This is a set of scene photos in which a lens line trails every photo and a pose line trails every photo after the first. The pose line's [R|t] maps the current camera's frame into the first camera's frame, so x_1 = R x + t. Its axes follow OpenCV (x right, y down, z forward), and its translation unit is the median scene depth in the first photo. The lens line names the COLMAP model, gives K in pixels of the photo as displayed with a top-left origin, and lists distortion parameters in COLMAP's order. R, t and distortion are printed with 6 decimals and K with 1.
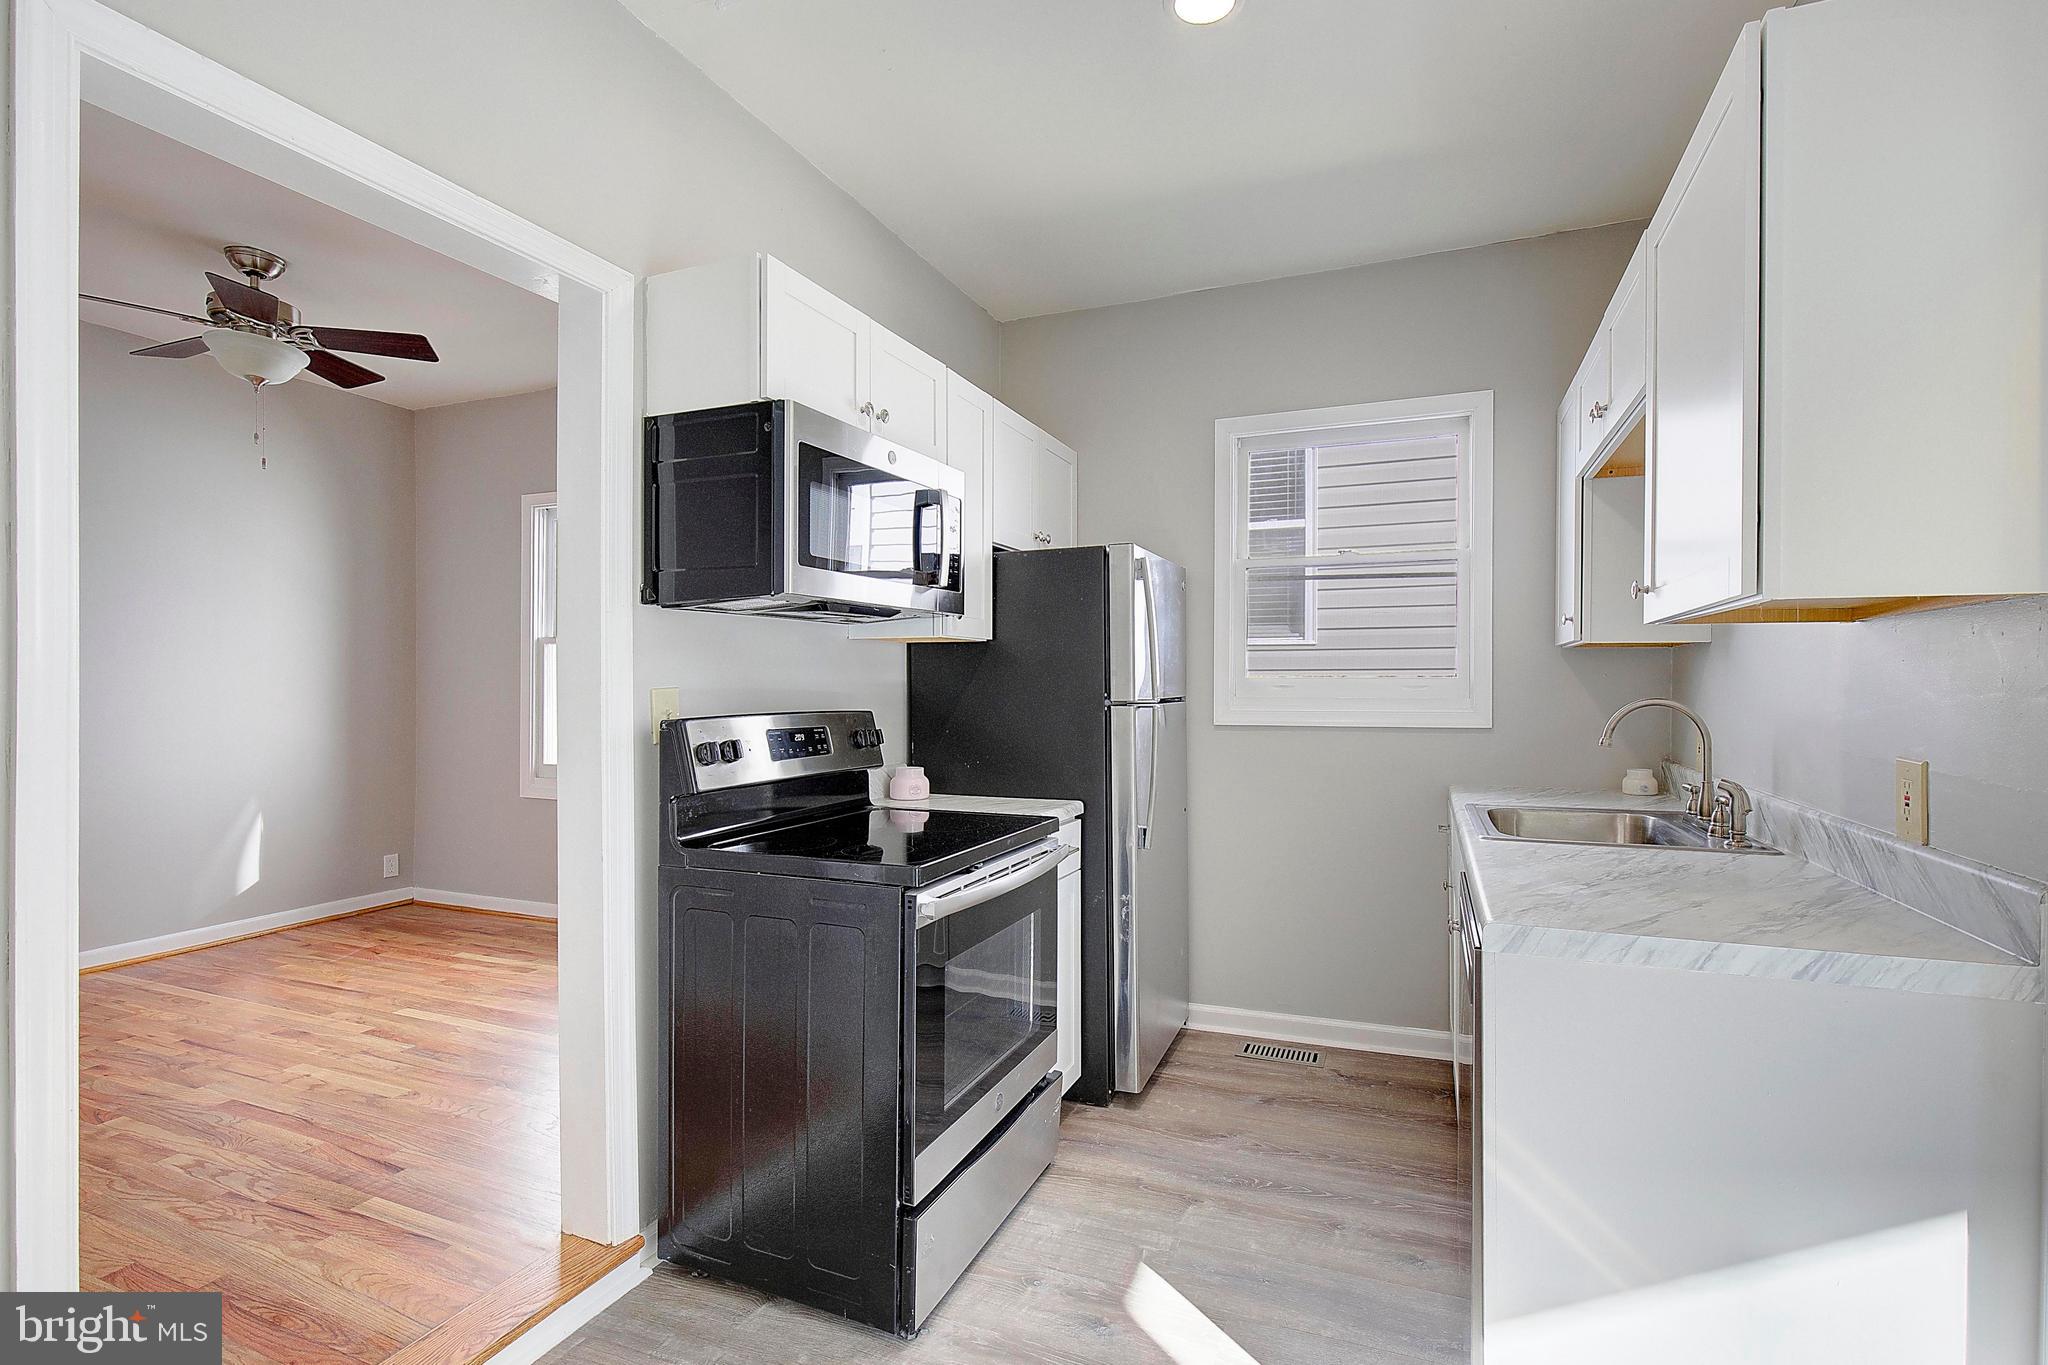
lens RADIAL K [[939.7, 0, 1031.1], [0, 939.7, 692.1], [0, 0, 1]] dist [0.002462, 0.000676]
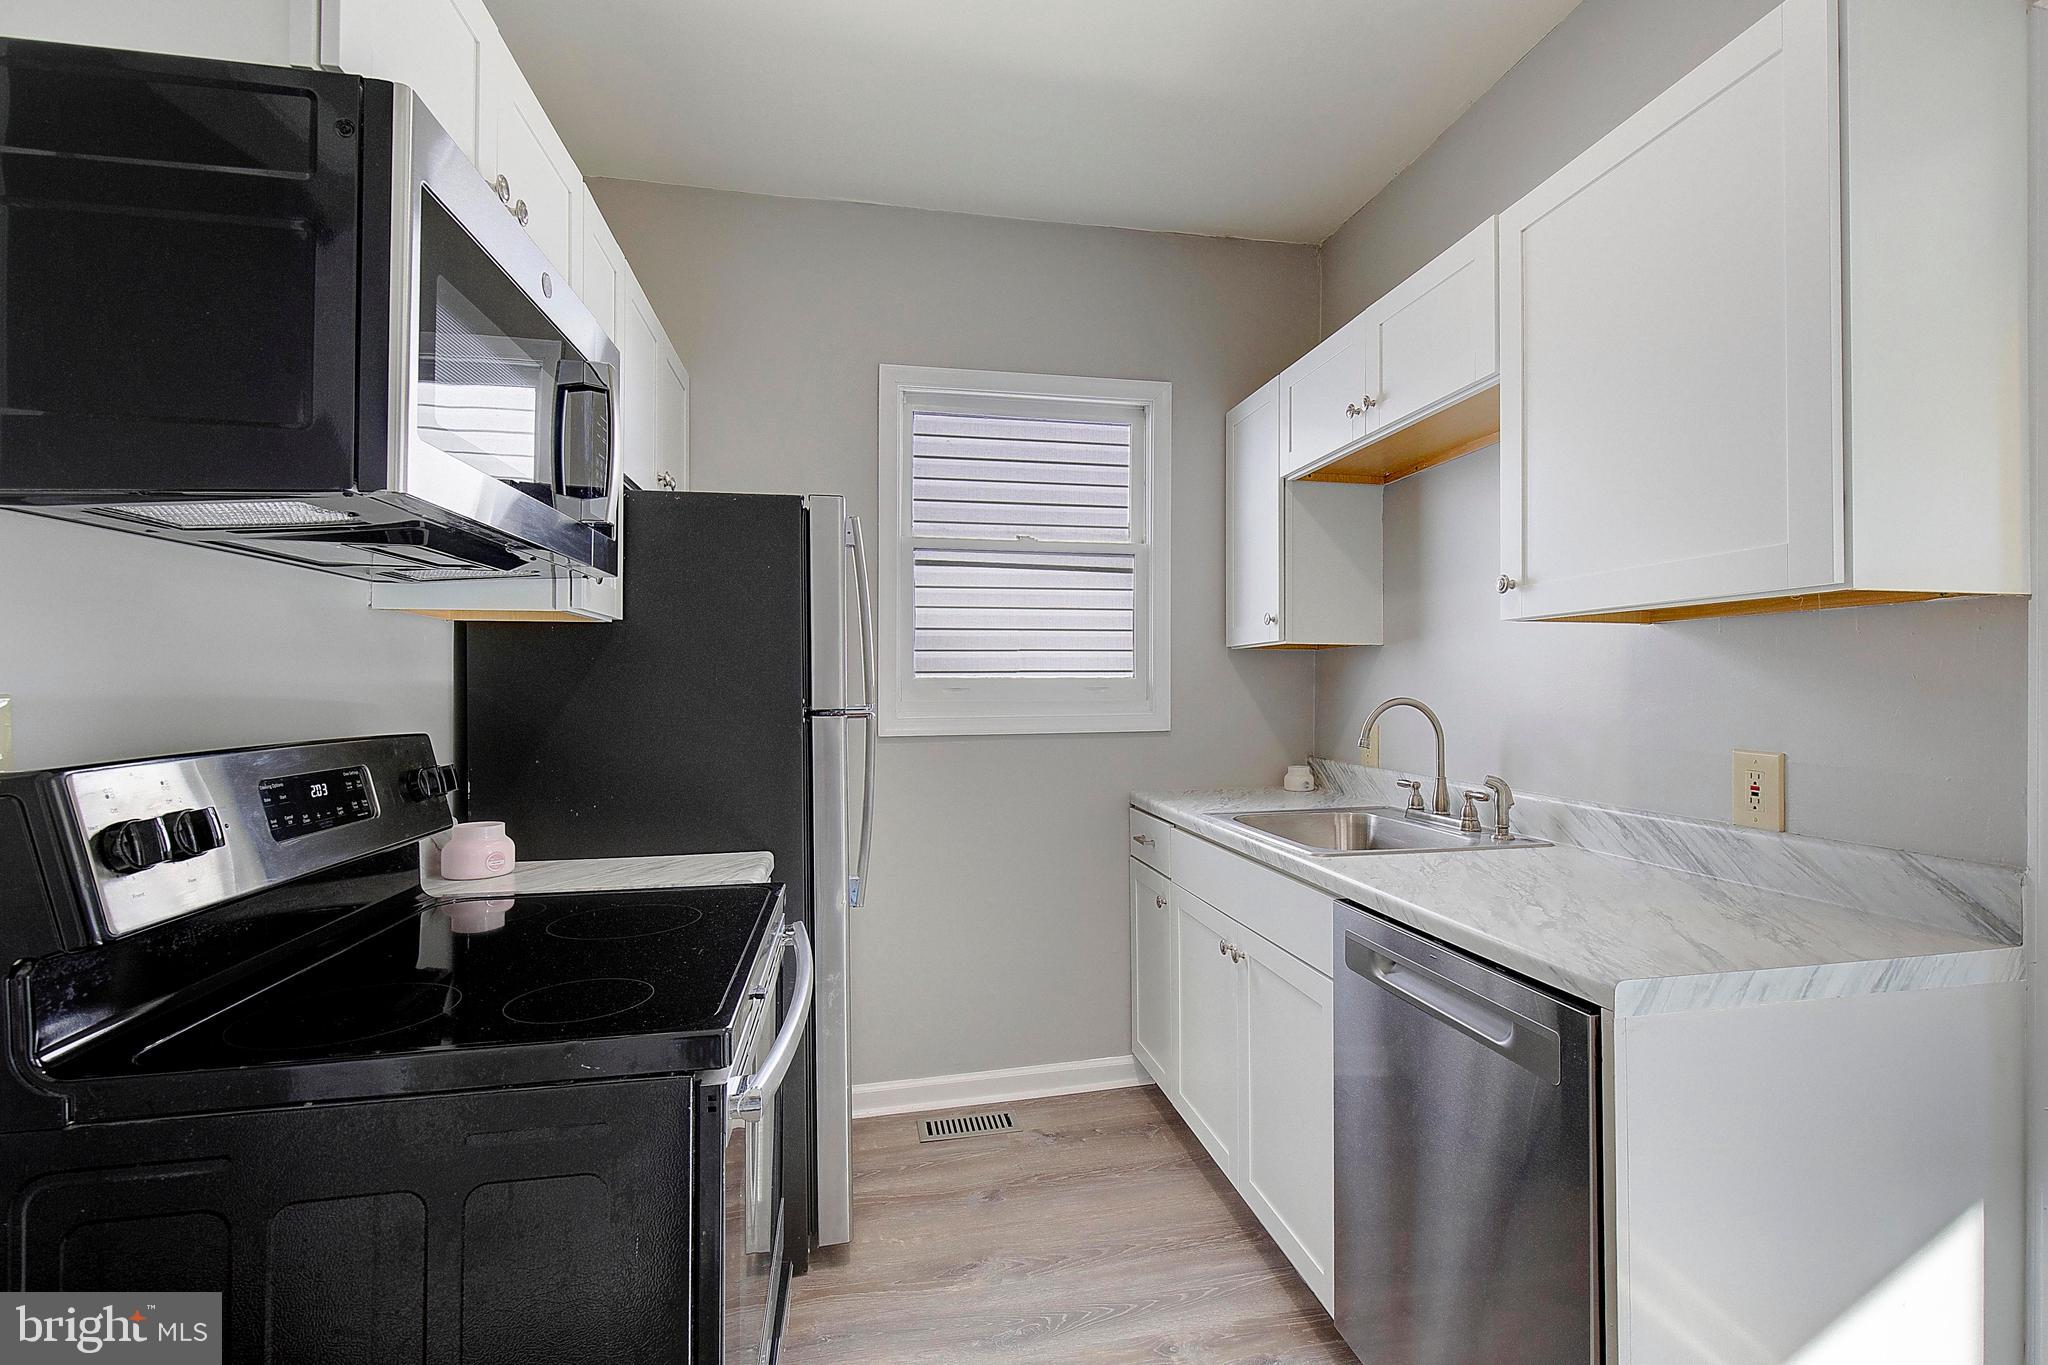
lens RADIAL K [[916.6, 0, 987.9], [0, 916.6, 680.2], [0, 0, 1]] dist [0.001896, 0.000510]
pose [[0.828237, 0.001073, 0.560377, -0.221134], [0.009564, 0.999825, -0.016050, -0.000741], [-0.560296, 0.018652, 0.828082, 0.369661]]
